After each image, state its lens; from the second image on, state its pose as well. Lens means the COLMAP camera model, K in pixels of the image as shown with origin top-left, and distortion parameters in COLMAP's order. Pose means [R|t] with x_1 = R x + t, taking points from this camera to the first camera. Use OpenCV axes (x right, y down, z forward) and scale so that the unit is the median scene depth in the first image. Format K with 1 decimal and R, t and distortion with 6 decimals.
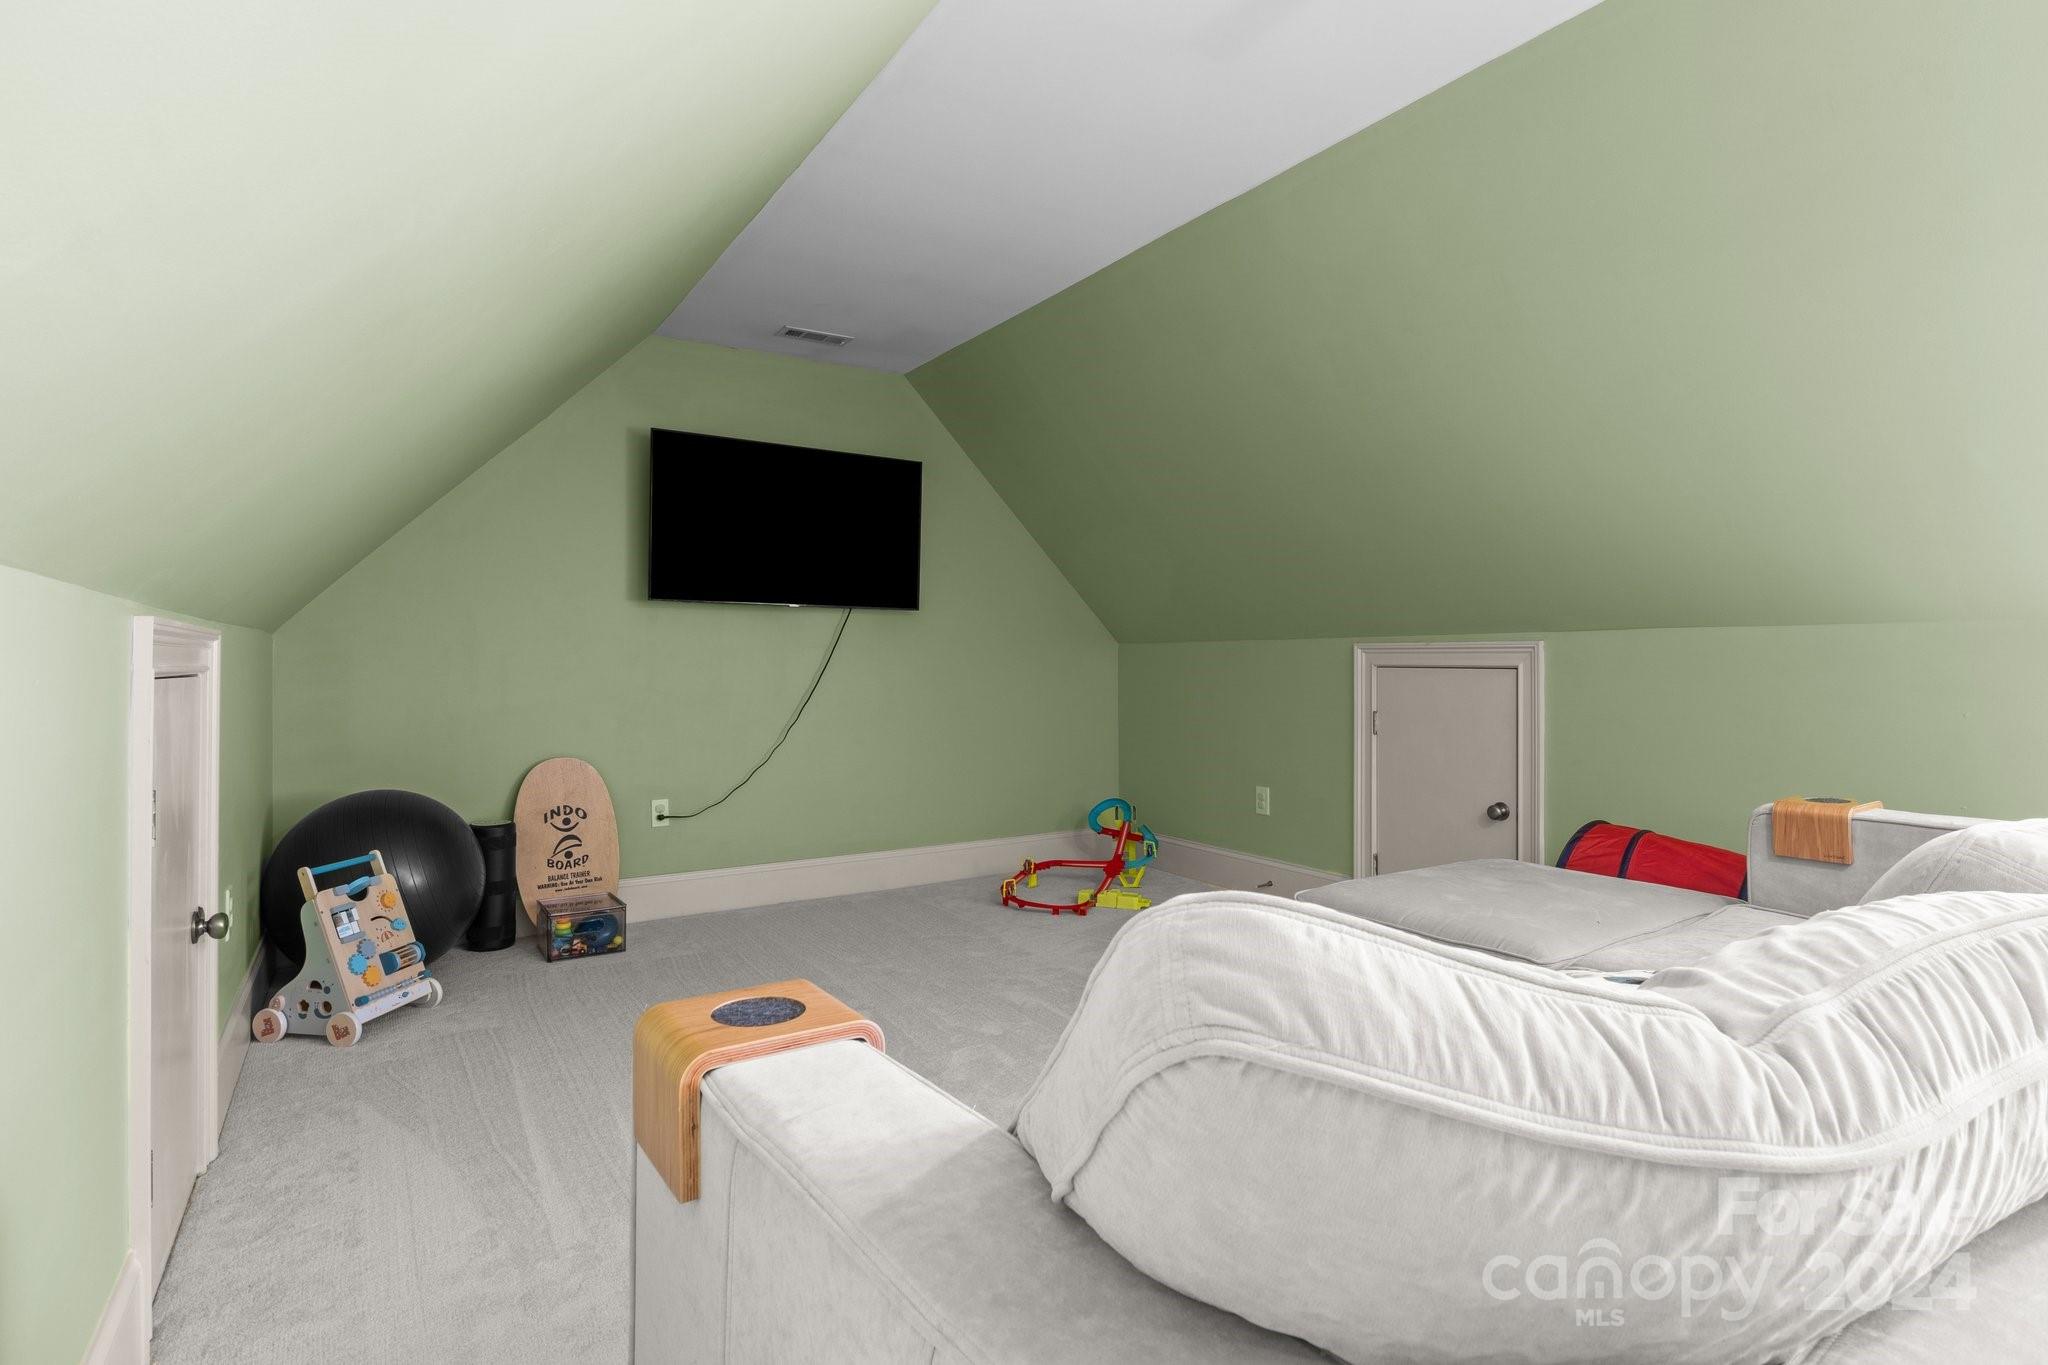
lens RADIAL K [[1016.4, 0, 1024.2], [0, 1016.4, 665.6], [0, 0, 1]] dist [-0.009491, 0.000621]
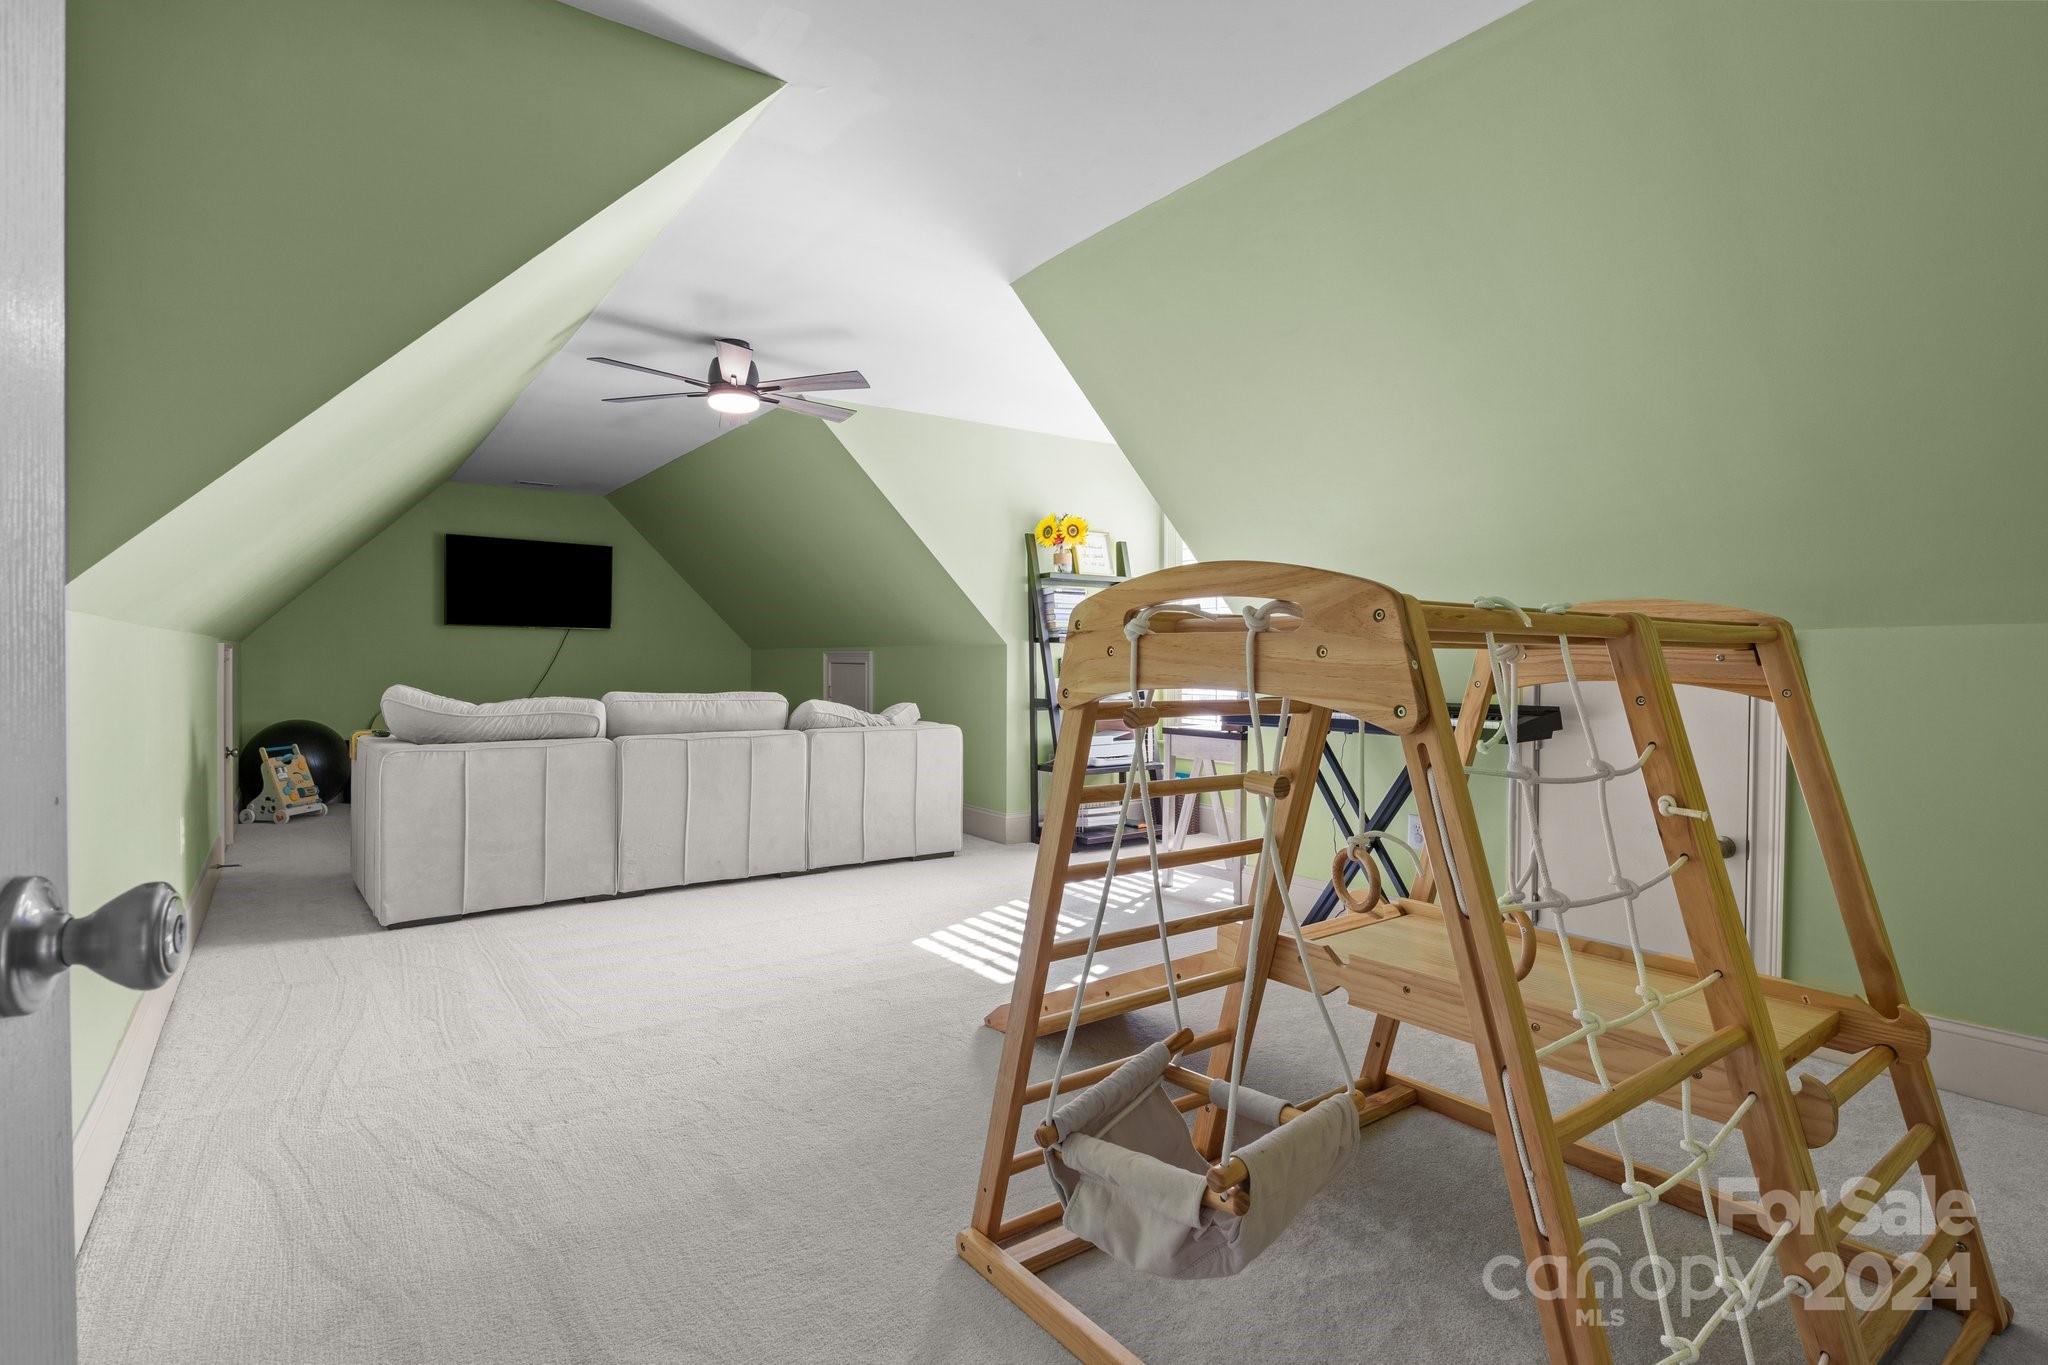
lens RADIAL K [[1016.4, 0, 1030.9], [0, 1016.4, 683.3], [0, 0, 1]] dist [-0.009491, 0.000621]
pose [[0.998507, 0.004848, 0.054400, 0.838521], [-0.005851, 0.999816, 0.018290, 0.003776], [-0.054302, -0.018581, 0.998352, -1.283659]]
